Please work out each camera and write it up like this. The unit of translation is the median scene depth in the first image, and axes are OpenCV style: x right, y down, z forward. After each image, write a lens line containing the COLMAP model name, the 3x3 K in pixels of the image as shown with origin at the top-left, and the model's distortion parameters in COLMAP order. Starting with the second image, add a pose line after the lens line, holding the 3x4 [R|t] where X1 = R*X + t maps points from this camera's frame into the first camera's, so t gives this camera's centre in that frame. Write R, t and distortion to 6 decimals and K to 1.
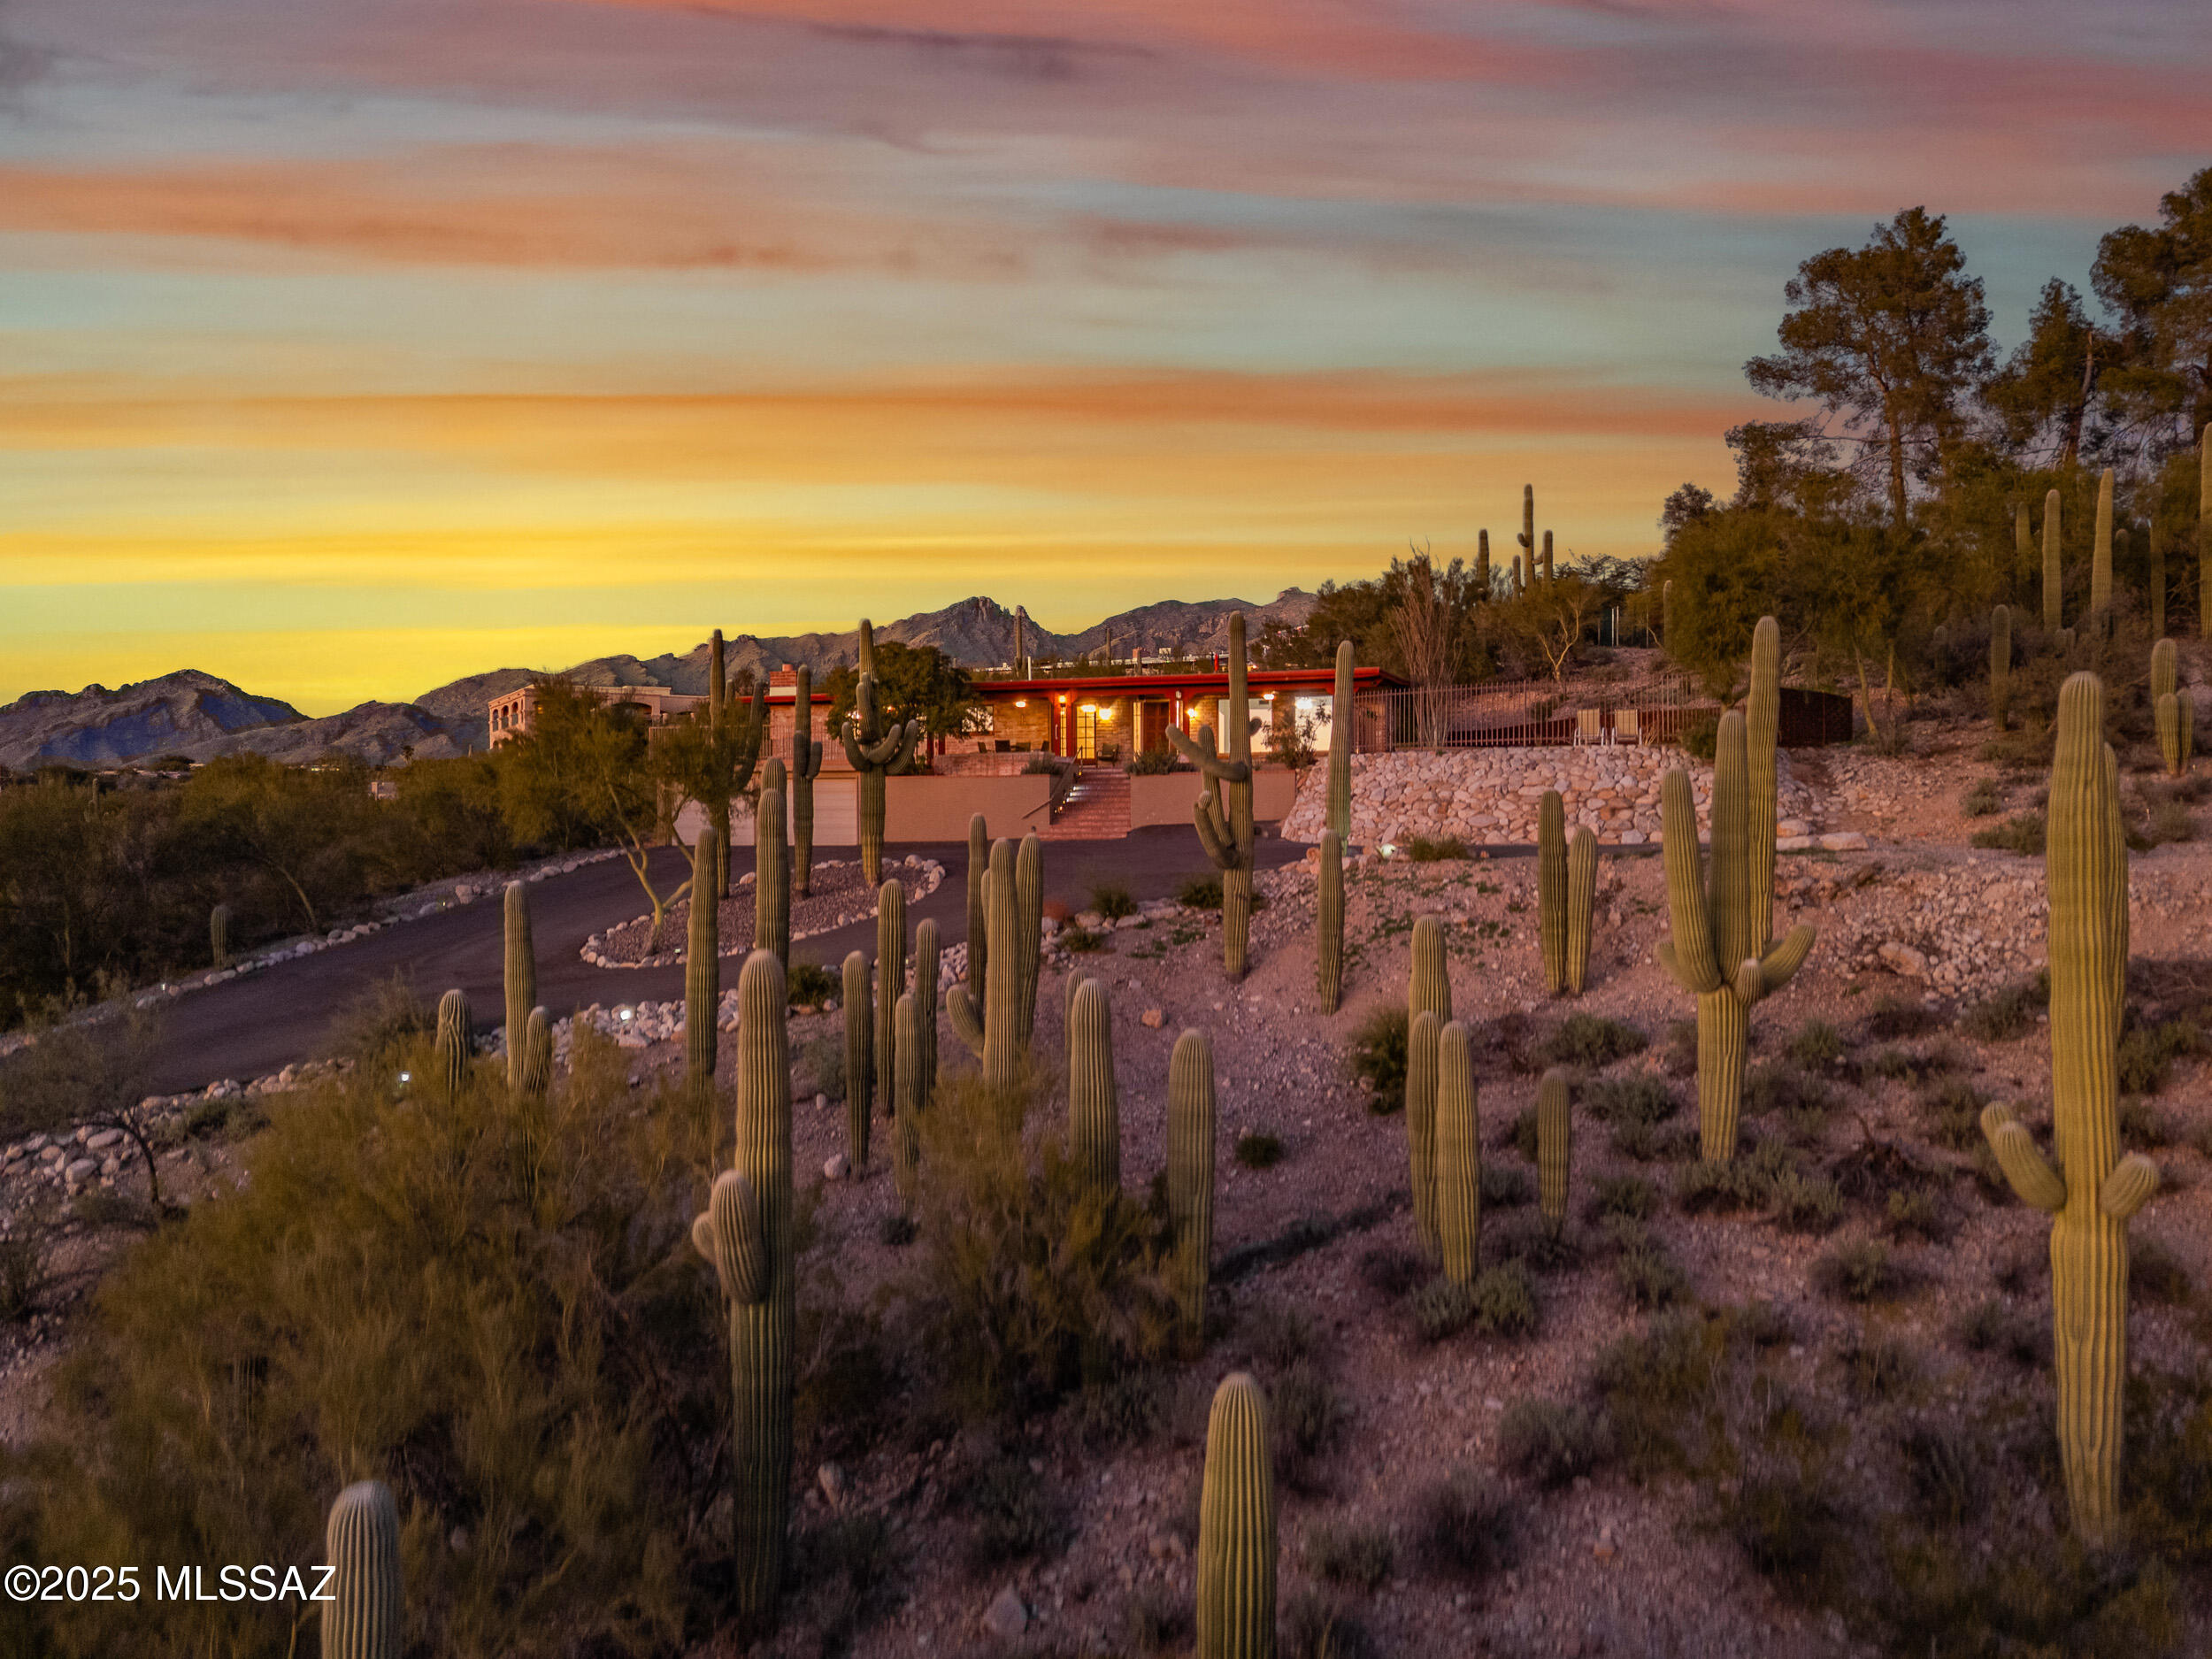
lens RADIAL K [[1503.6, 0, 1106.0], [0, 1503.6, 829.5], [0, 0, 1]] dist [0.063972, 0.000006]
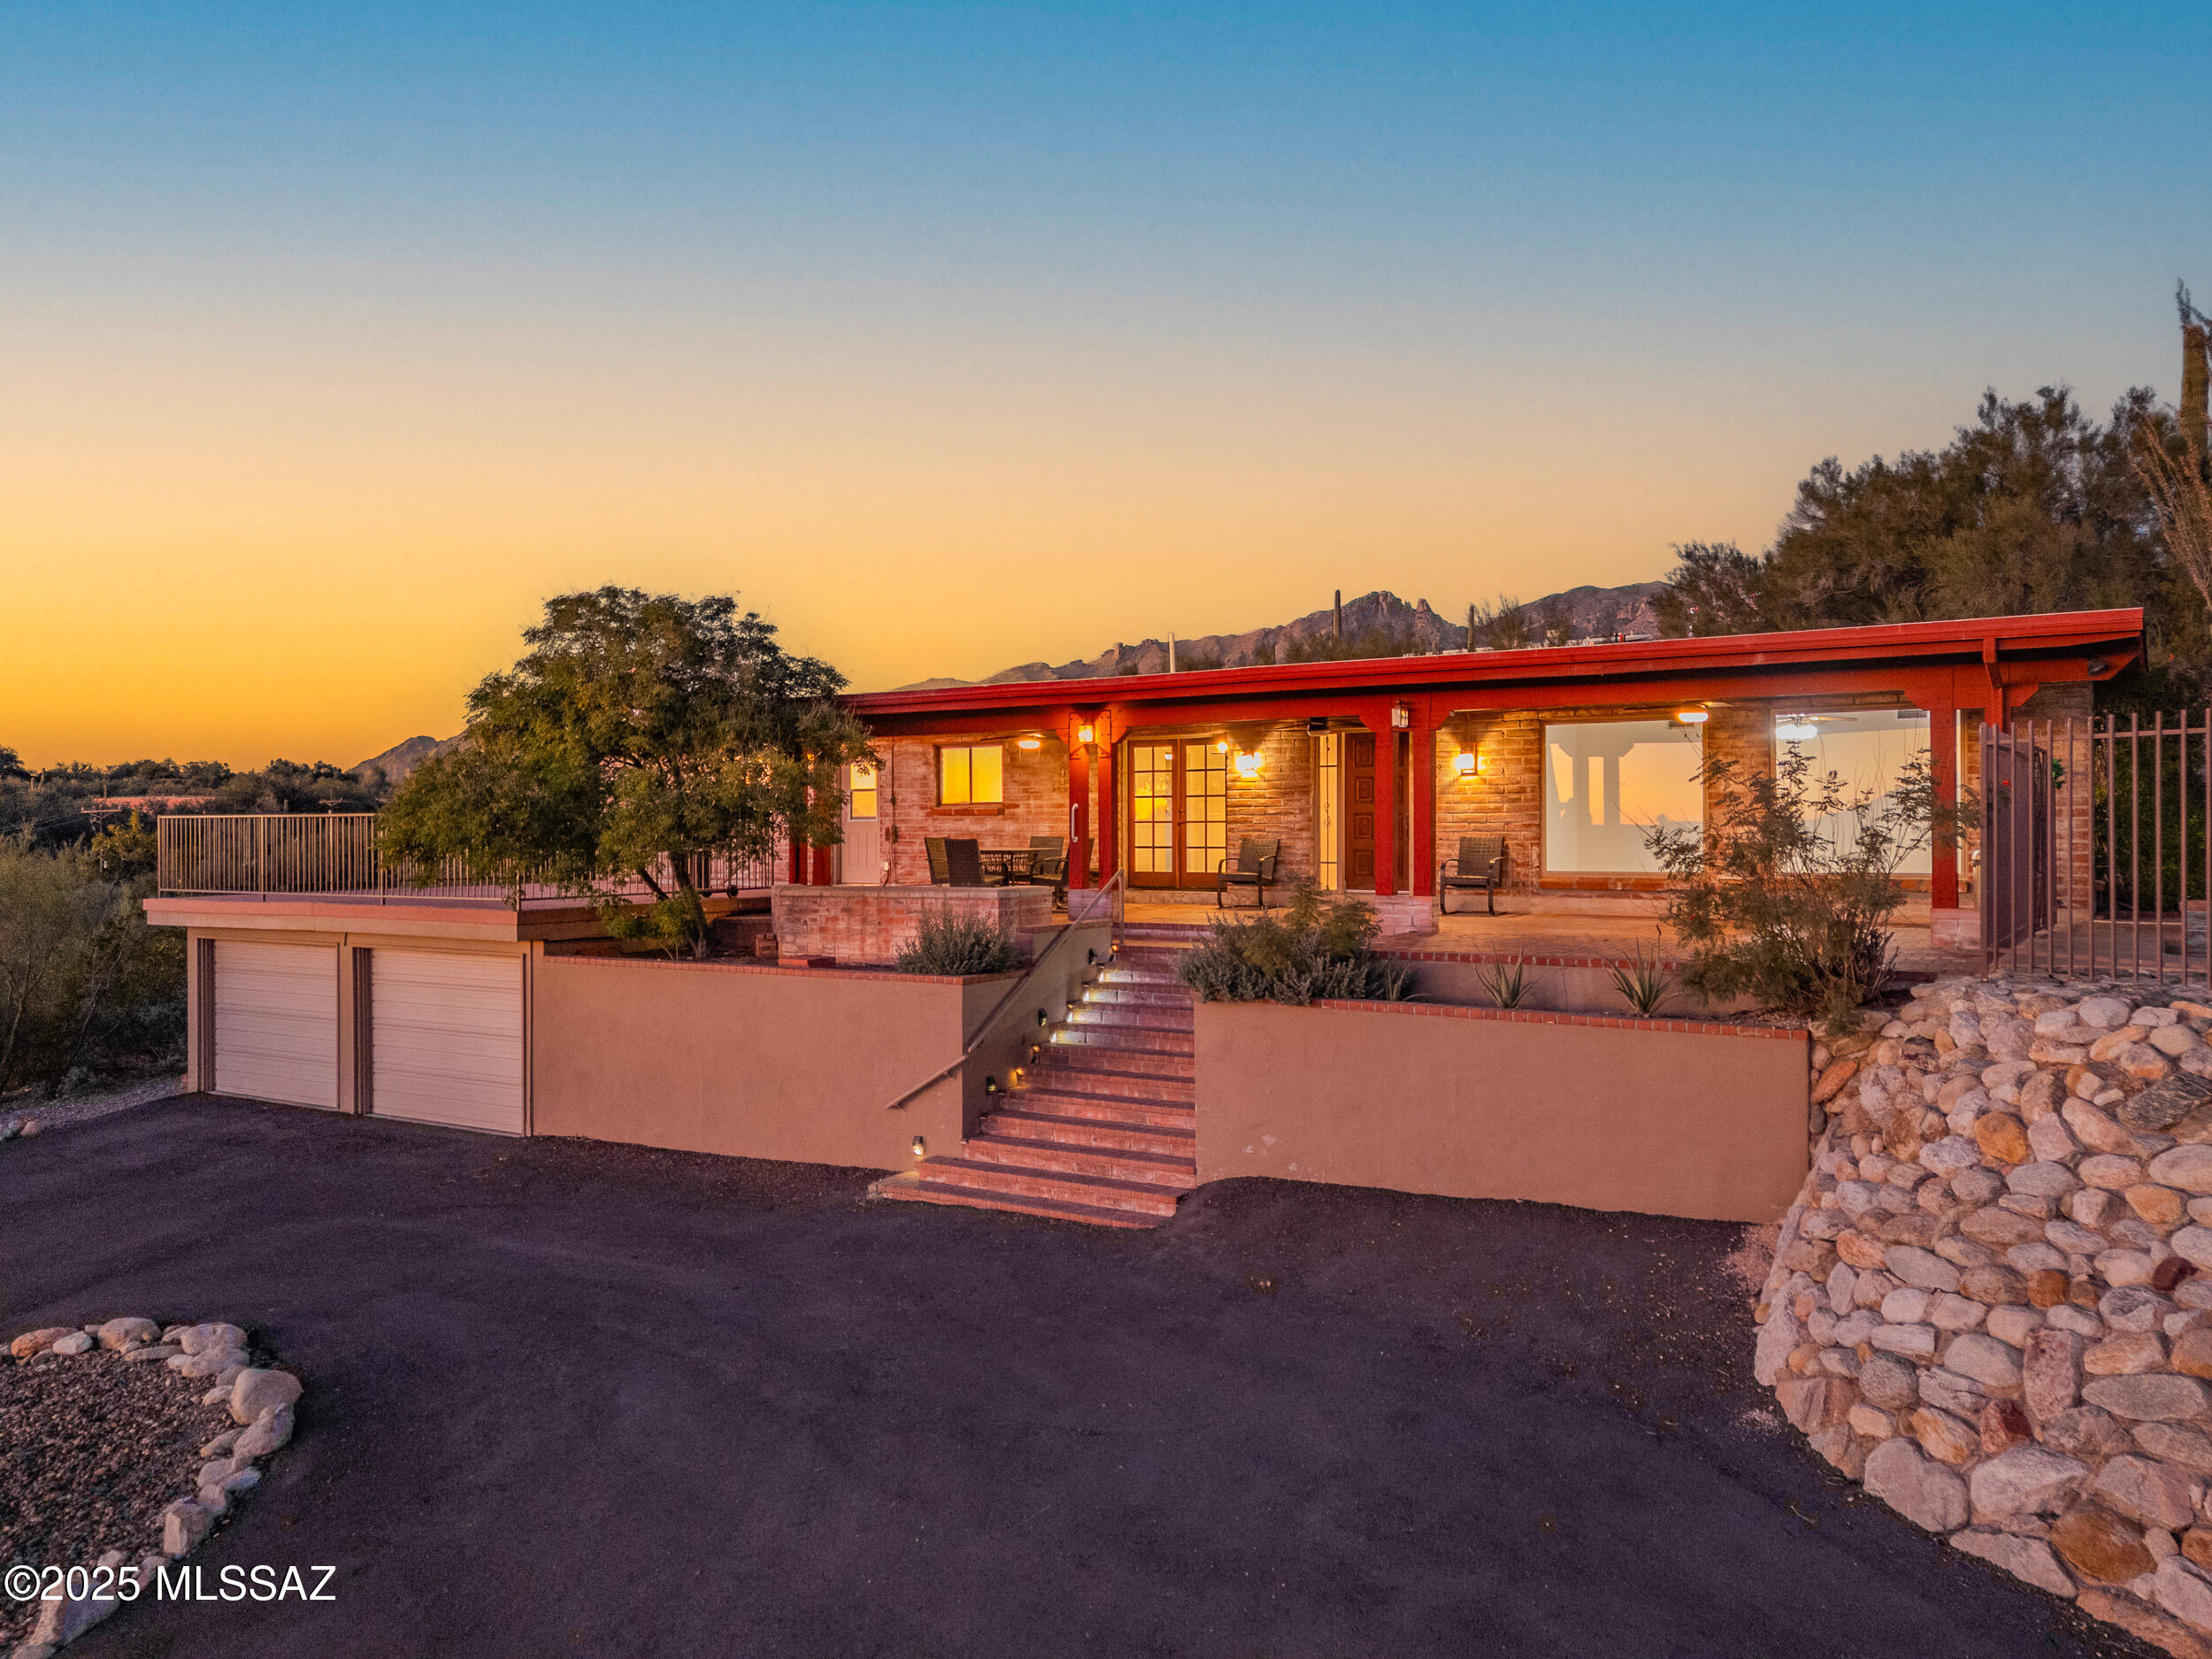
lens RADIAL K [[1503.6, 0, 1106.0], [0, 1503.6, 829.5], [0, 0, 1]] dist [0.063972, 0.000006]
pose [[0.965564, -0.000628, -0.260166, 0.066566], [0.000954, 0.999999, 0.001128, -0.060047], [0.260165, -0.001337, 0.965563, 0.607549]]
